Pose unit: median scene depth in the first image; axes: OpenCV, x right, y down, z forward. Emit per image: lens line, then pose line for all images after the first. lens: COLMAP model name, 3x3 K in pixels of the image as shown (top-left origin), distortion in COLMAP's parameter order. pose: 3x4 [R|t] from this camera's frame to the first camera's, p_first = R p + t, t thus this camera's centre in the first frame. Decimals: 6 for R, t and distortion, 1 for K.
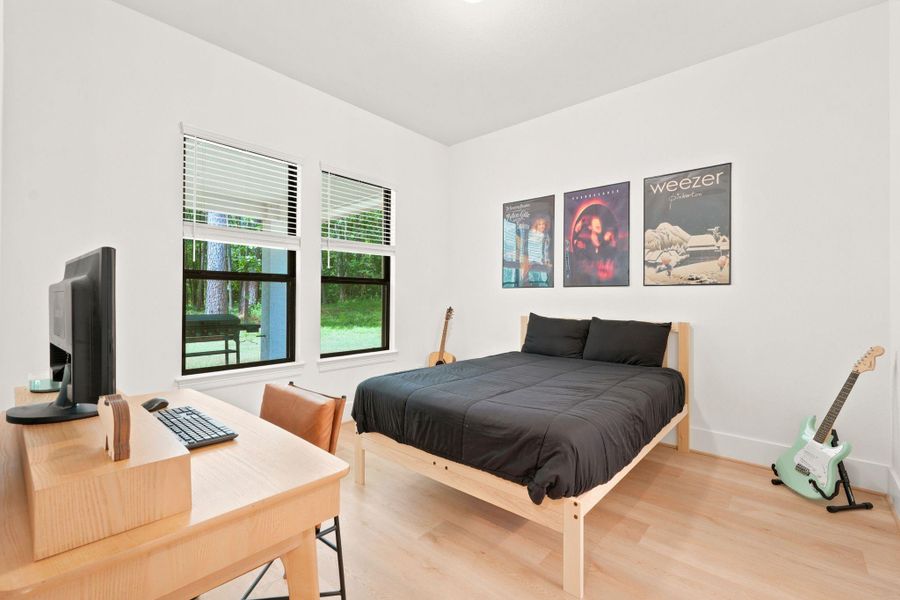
lens RADIAL K [[397.5, 0, 450.0], [0, 397.5, 300.0], [0, 0, 1]] dist [0.002384, 0.000053]
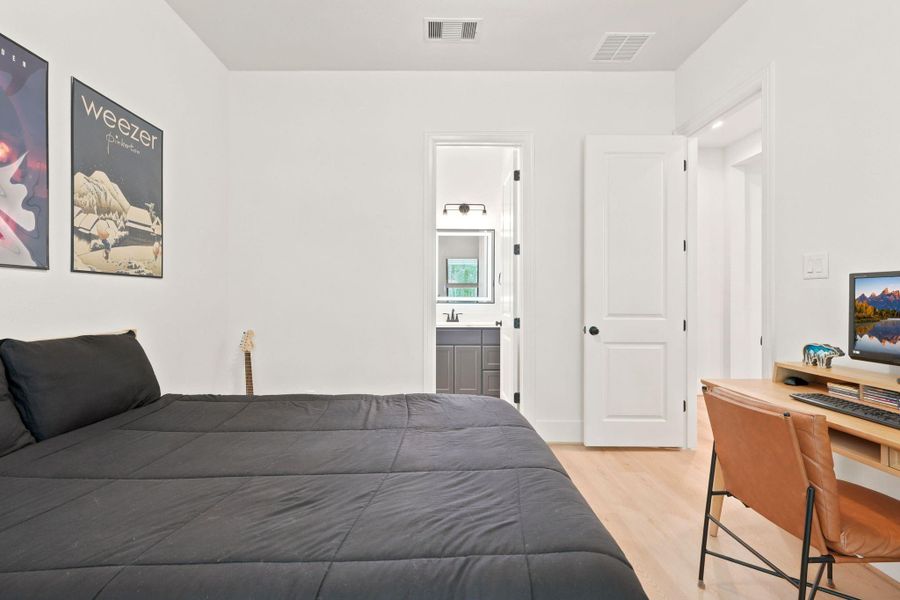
lens RADIAL K [[397.5, 0, 450.0], [0, 397.5, 300.0], [0, 0, 1]] dist [0.002384, 0.000053]
pose [[-0.681843, -0.012840, 0.731385, -0.292105], [-0.003297, 0.999890, 0.014481, -0.006509], [-0.731491, 0.007463, -0.681811, 1.057950]]
